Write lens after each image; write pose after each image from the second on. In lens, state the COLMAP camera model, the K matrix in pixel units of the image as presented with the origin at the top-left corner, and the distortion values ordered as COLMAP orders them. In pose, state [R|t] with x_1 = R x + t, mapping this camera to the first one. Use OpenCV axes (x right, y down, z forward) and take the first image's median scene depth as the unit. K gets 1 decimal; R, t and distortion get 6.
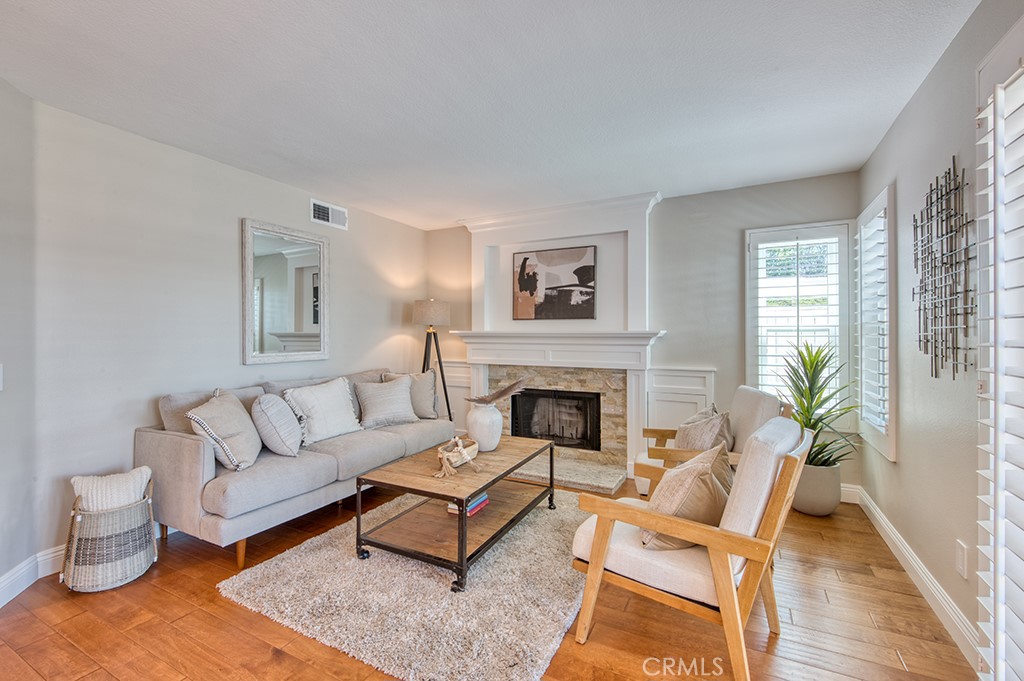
lens RADIAL K [[441.7, 0, 513.2], [0, 441.7, 339.8], [0, 0, 1]] dist [-0.009171, -0.000379]
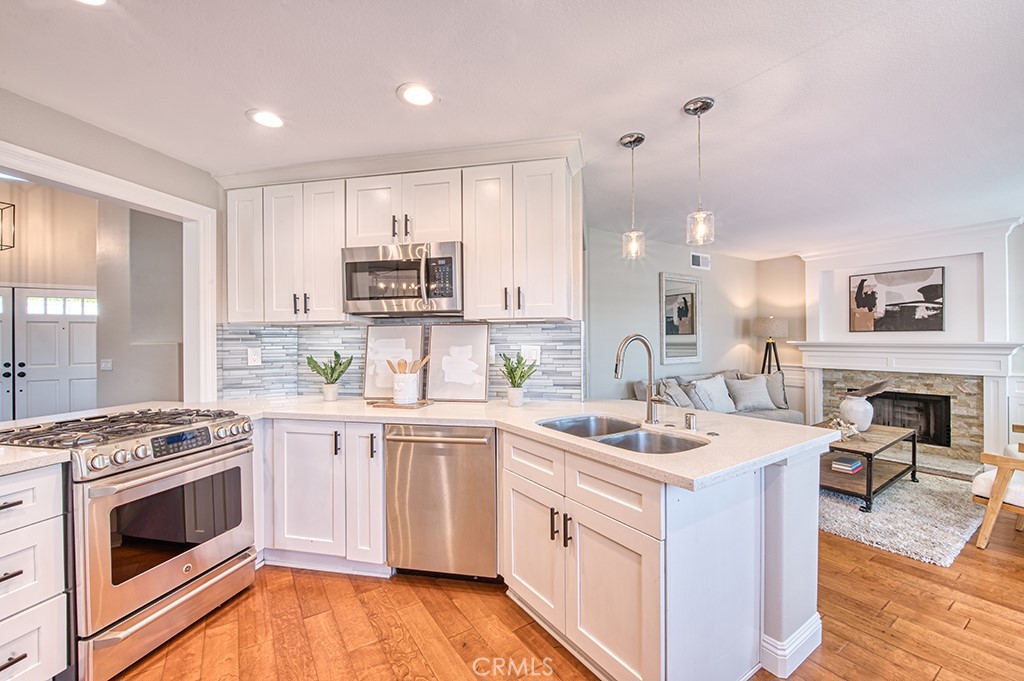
lens RADIAL K [[439.7, 0, 511.8], [0, 439.7, 341.9], [0, 0, 1]] dist [-0.017756, -0.000965]
pose [[0.880547, -0.002574, -0.473952, -0.267192], [0.001096, 0.999994, -0.003393, -0.016075], [0.473958, 0.002468, 0.880544, -0.507053]]
